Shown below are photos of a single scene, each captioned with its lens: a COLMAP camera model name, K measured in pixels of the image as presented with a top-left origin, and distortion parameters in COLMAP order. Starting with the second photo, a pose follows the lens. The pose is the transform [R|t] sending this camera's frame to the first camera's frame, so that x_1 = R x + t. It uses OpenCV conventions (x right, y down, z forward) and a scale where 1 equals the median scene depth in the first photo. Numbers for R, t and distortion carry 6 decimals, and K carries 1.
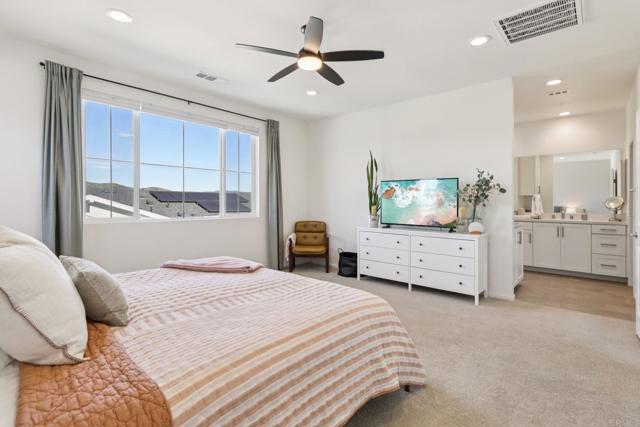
lens RADIAL K [[296.5, 0, 321.1], [0, 296.5, 201.8], [0, 0, 1]] dist [-0.000733, 0.000772]
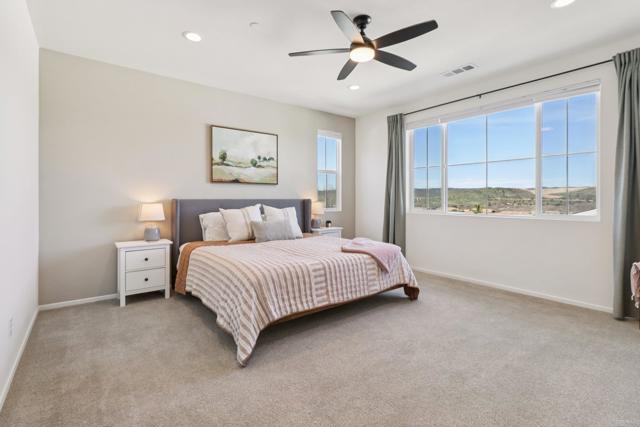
lens RADIAL K [[296.5, 0, 321.1], [0, 296.5, 201.8], [0, 0, 1]] dist [-0.000733, 0.000772]
pose [[-0.144228, -0.000476, -0.989544, 0.694120], [0.004832, 0.999988, -0.001185, 0.010752], [0.989533, -0.004952, -0.144224, 0.739327]]
